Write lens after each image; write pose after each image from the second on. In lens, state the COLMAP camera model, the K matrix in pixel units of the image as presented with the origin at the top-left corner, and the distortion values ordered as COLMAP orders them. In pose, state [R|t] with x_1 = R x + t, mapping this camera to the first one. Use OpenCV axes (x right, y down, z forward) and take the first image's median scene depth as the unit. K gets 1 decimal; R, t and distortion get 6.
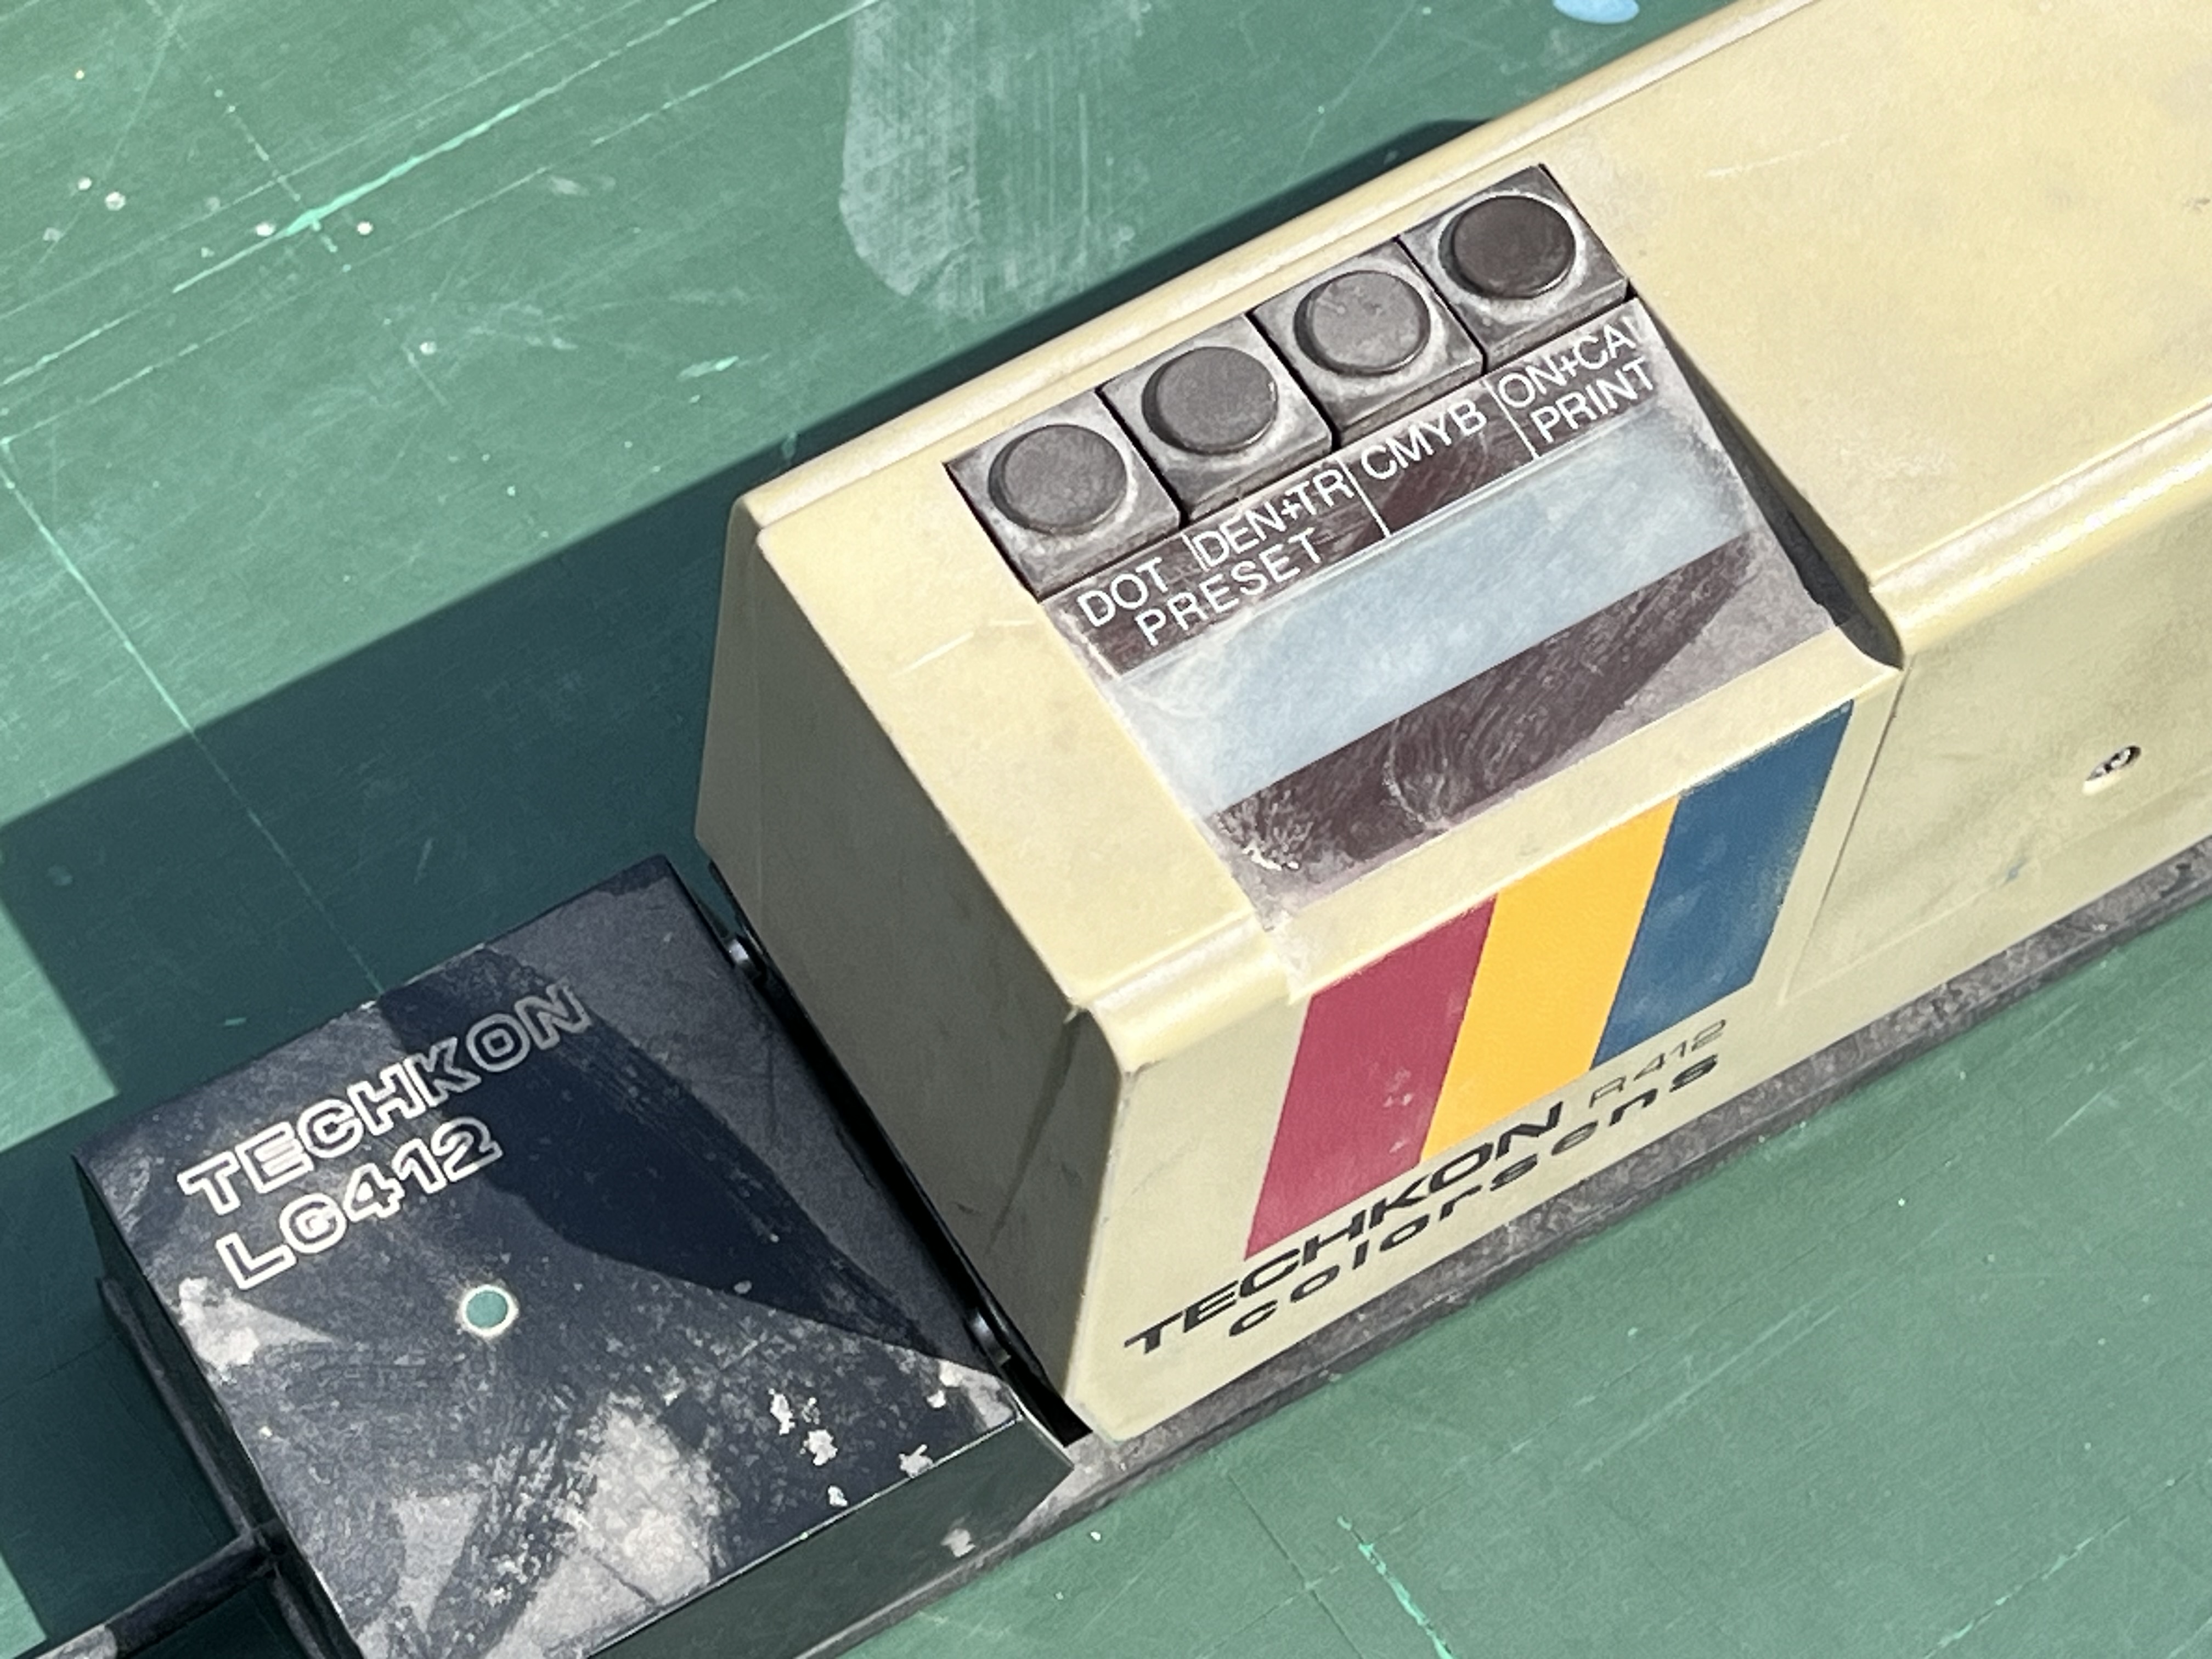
lens RADIAL K [[5650.3, 0, 1104.3], [0, 5650.3, 830.4], [0, 0, 1]] dist [0.164437, 0.000000]
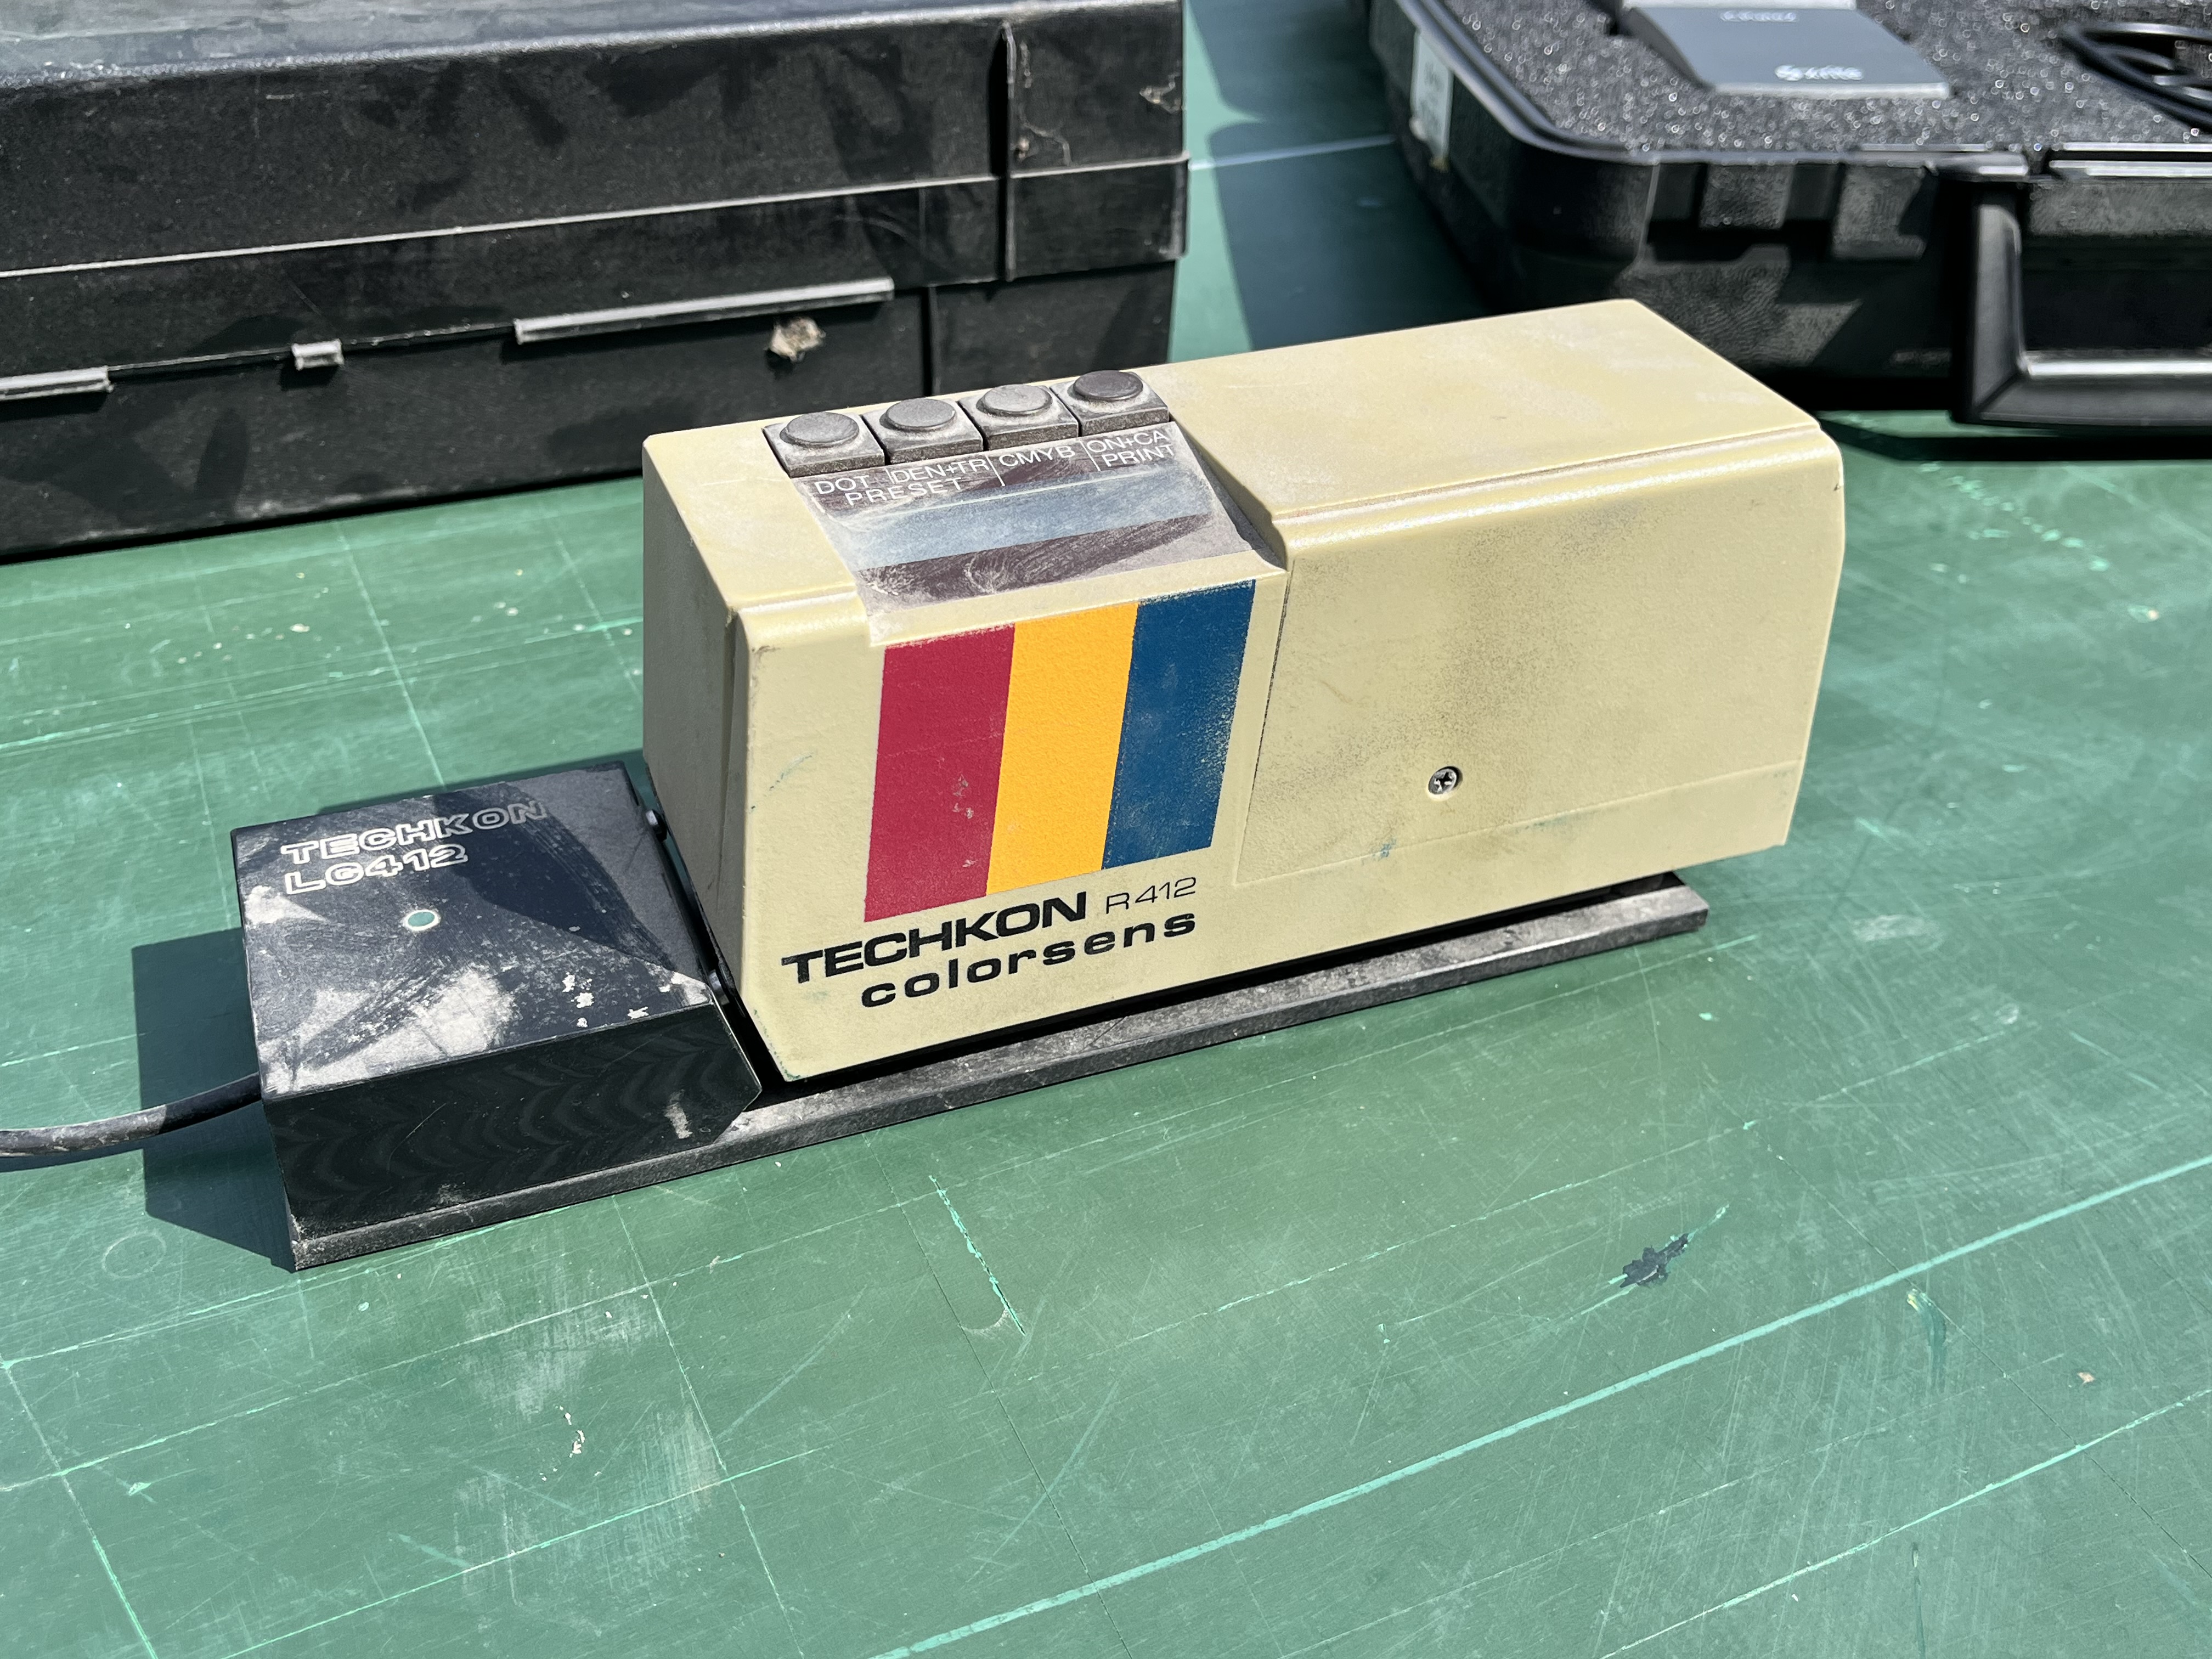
lens RADIAL K [[2157.6, 0, 1153.5], [0, 2157.6, 843.5], [0, 0, 1]] dist [0.003672, 0.000000]
pose [[0.988081, 0.101425, -0.115797, 0.175480], [-0.141730, 0.892966, -0.427230, 0.307459], [0.060071, 0.438549, 0.896697, 0.441746]]
